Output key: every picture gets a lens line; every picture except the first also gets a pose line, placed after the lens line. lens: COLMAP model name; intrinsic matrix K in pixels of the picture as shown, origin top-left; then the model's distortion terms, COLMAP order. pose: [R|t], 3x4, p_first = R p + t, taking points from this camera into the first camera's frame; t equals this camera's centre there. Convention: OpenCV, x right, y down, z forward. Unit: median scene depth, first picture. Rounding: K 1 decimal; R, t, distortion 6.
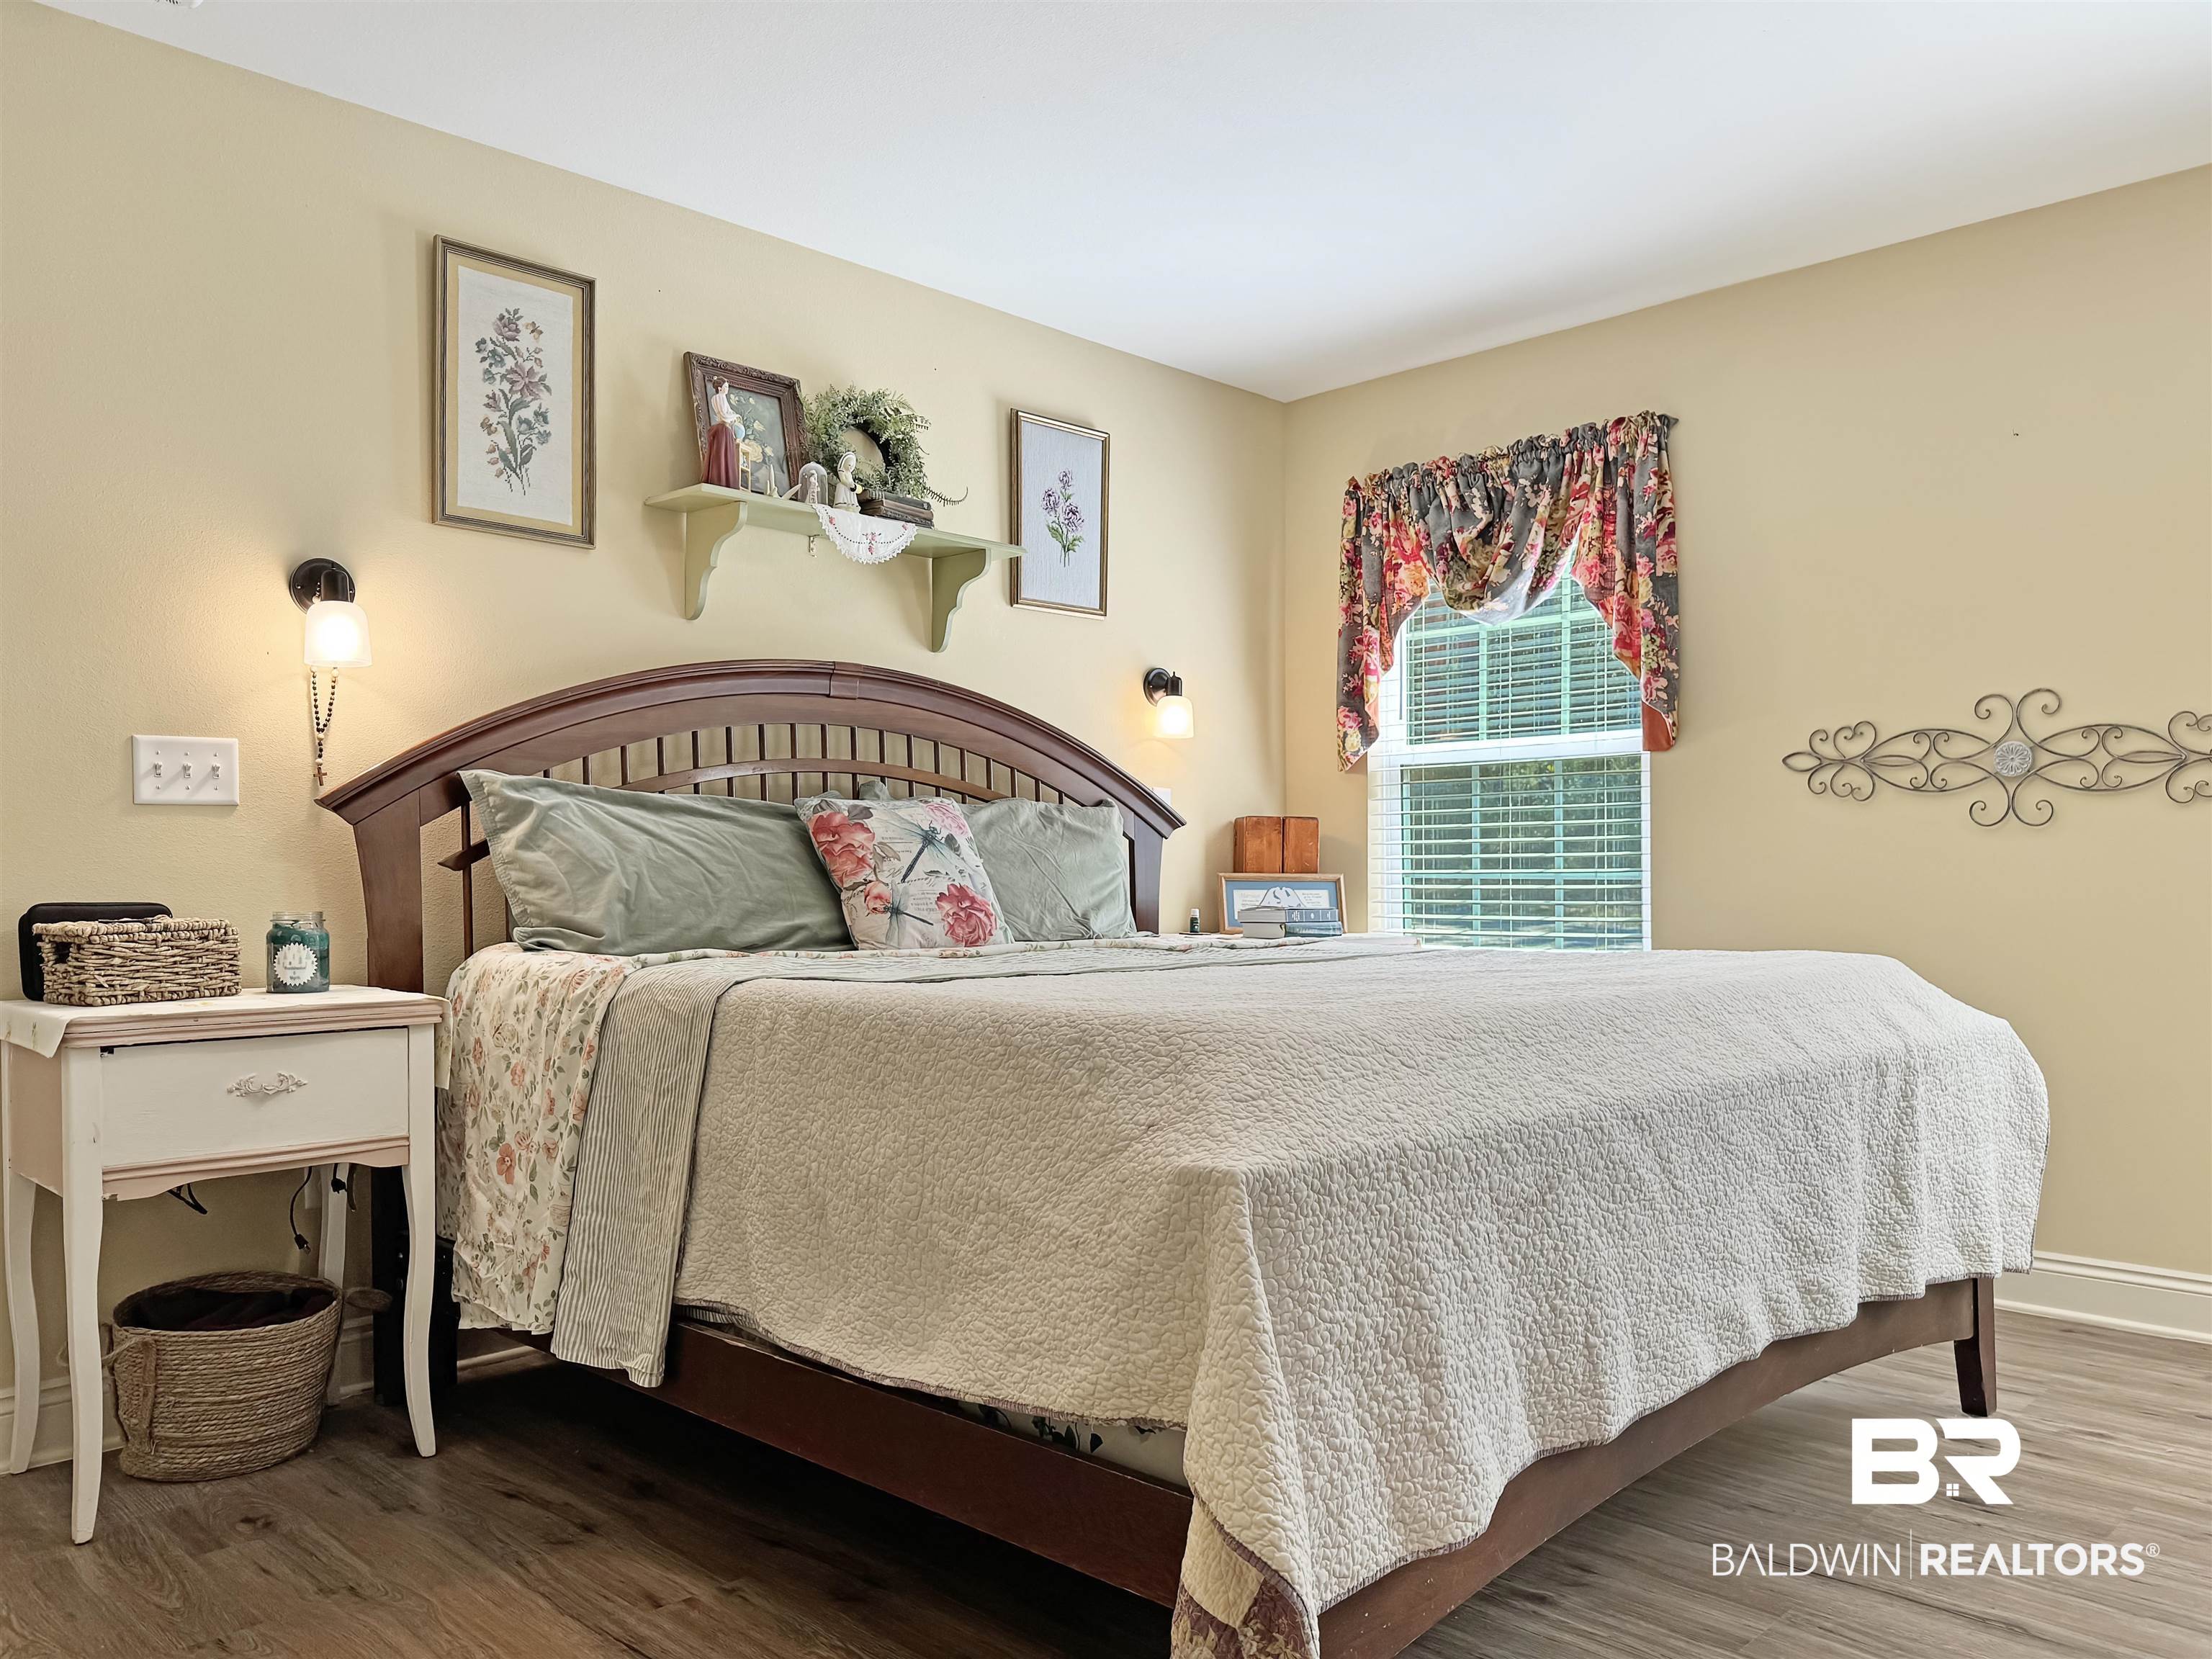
lens RADIAL K [[1617.4, 0, 1107.1], [0, 1617.4, 897.0], [0, 0, 1]] dist [0.193826, -0.426438]
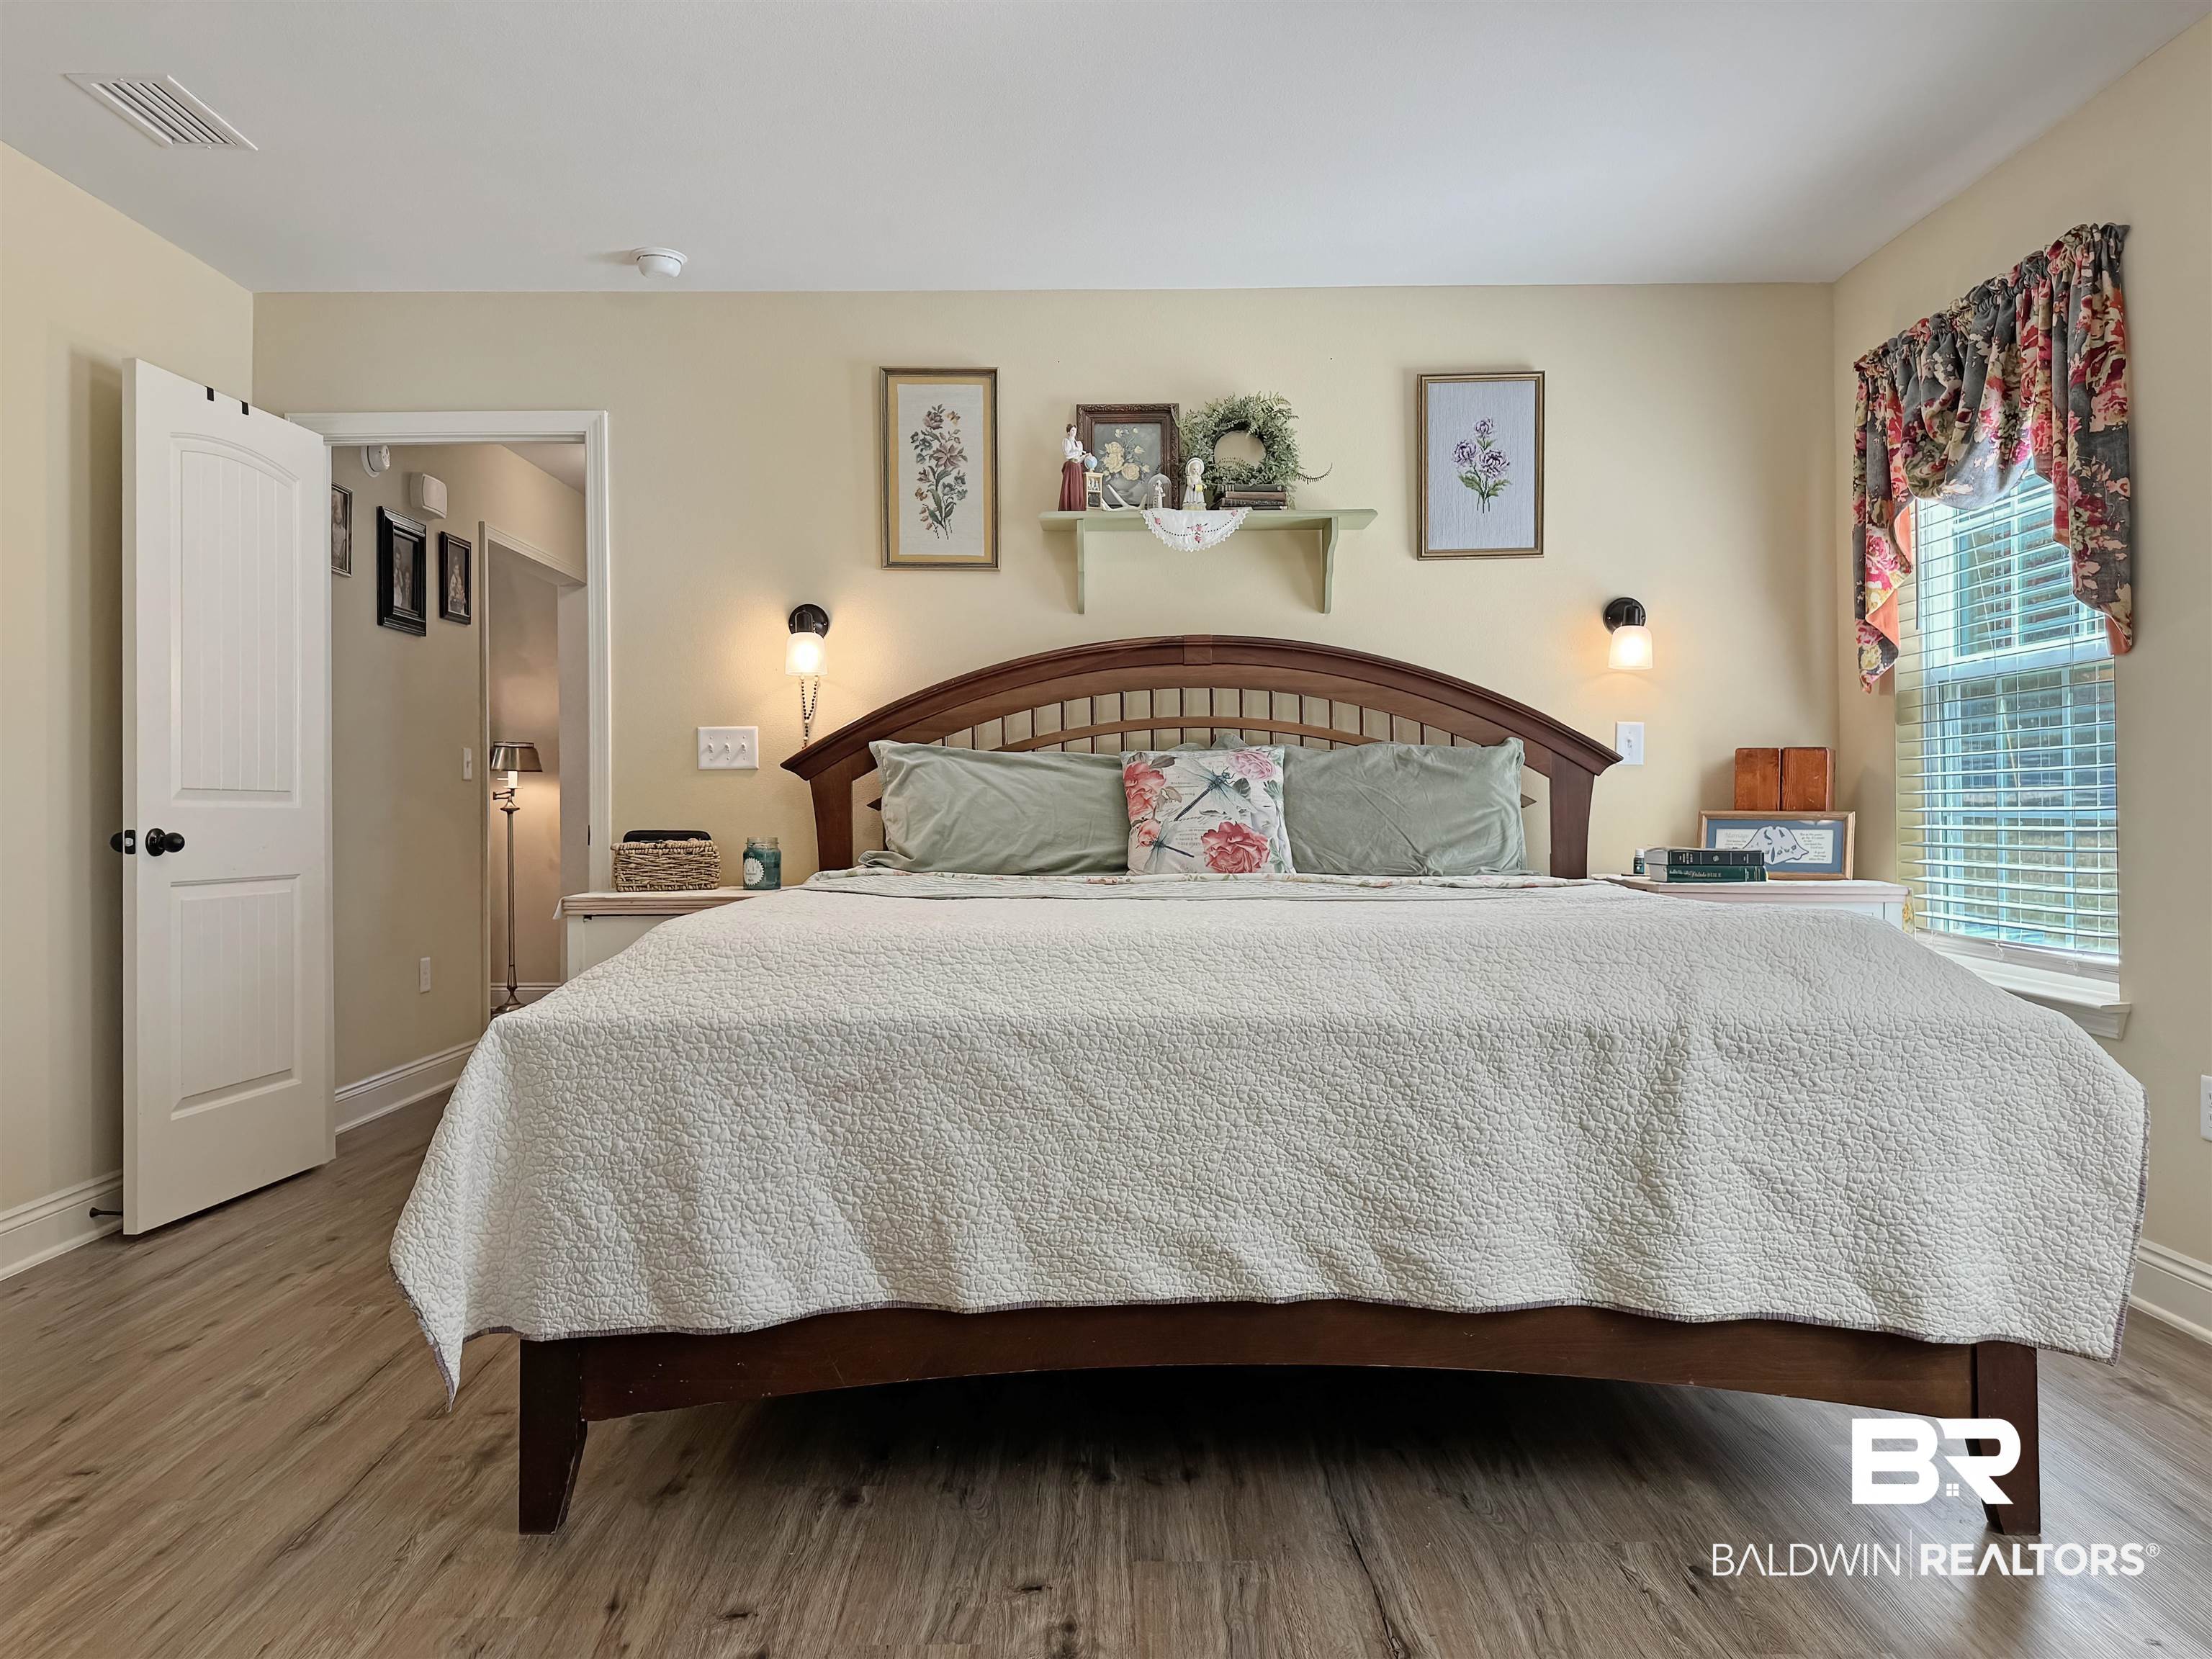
lens RADIAL K [[1548.7, 0, 1100.6], [0, 1548.7, 841.4], [0, 0, 1]] dist [0.119727, -0.199649]
pose [[0.695413, 0.015203, -0.718449, 0.619966], [-0.009528, 0.999883, 0.011936, -0.006381], [0.718547, -0.001455, 0.695477, 0.168843]]
